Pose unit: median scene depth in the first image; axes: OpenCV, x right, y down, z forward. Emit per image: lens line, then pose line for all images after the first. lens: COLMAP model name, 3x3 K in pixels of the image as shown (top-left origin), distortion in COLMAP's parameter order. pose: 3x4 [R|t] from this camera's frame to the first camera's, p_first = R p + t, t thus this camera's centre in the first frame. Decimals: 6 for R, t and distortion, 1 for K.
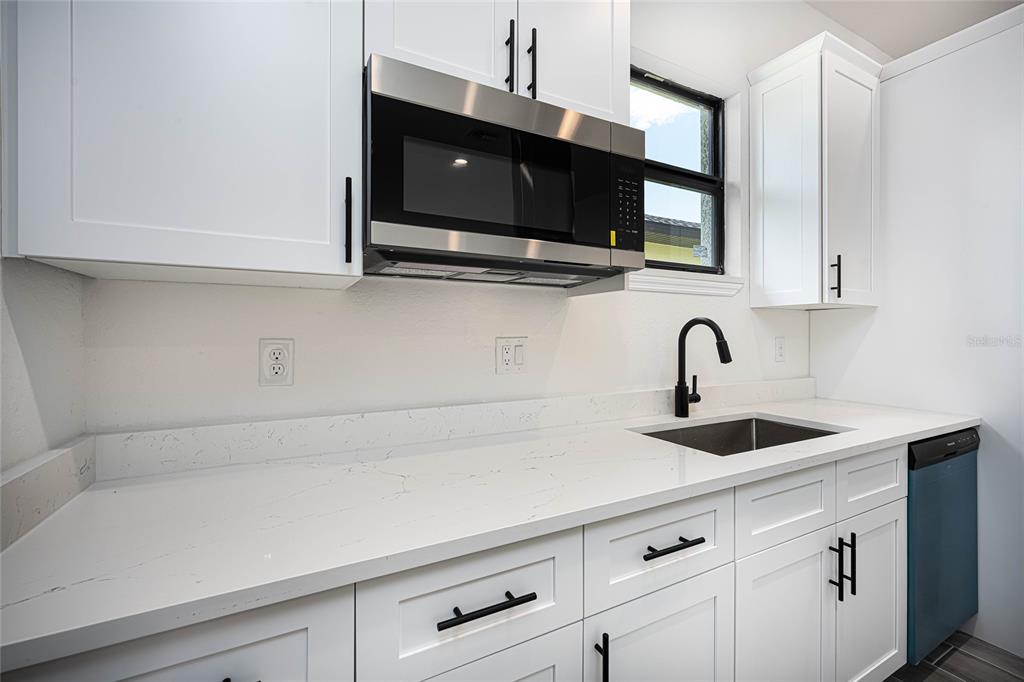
lens RADIAL K [[433.3, 0, 514.1], [0, 433.3, 332.2], [0, 0, 1]] dist [-0.000822, -0.000229]
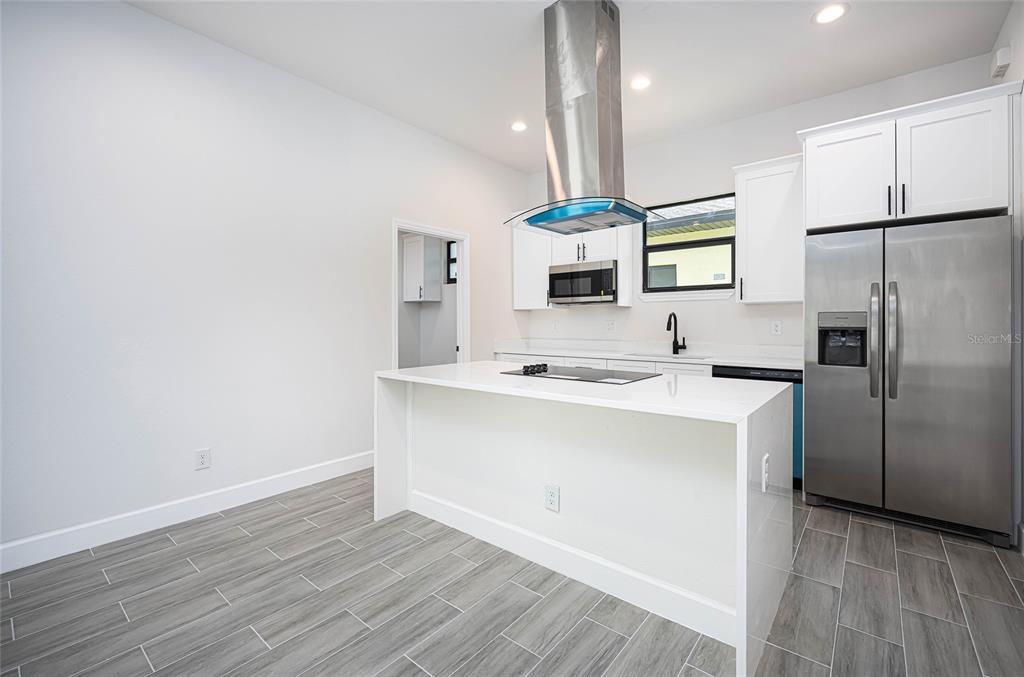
lens RADIAL K [[441.5, 0, 517.2], [0, 441.5, 323.3], [0, 0, 1]] dist [0.002638, 0.000079]
pose [[0.390800, -0.004886, -0.920463, 2.683165], [0.002183, 0.999988, -0.004381, 0.040344], [0.920473, -0.000297, 0.390806, -0.875047]]
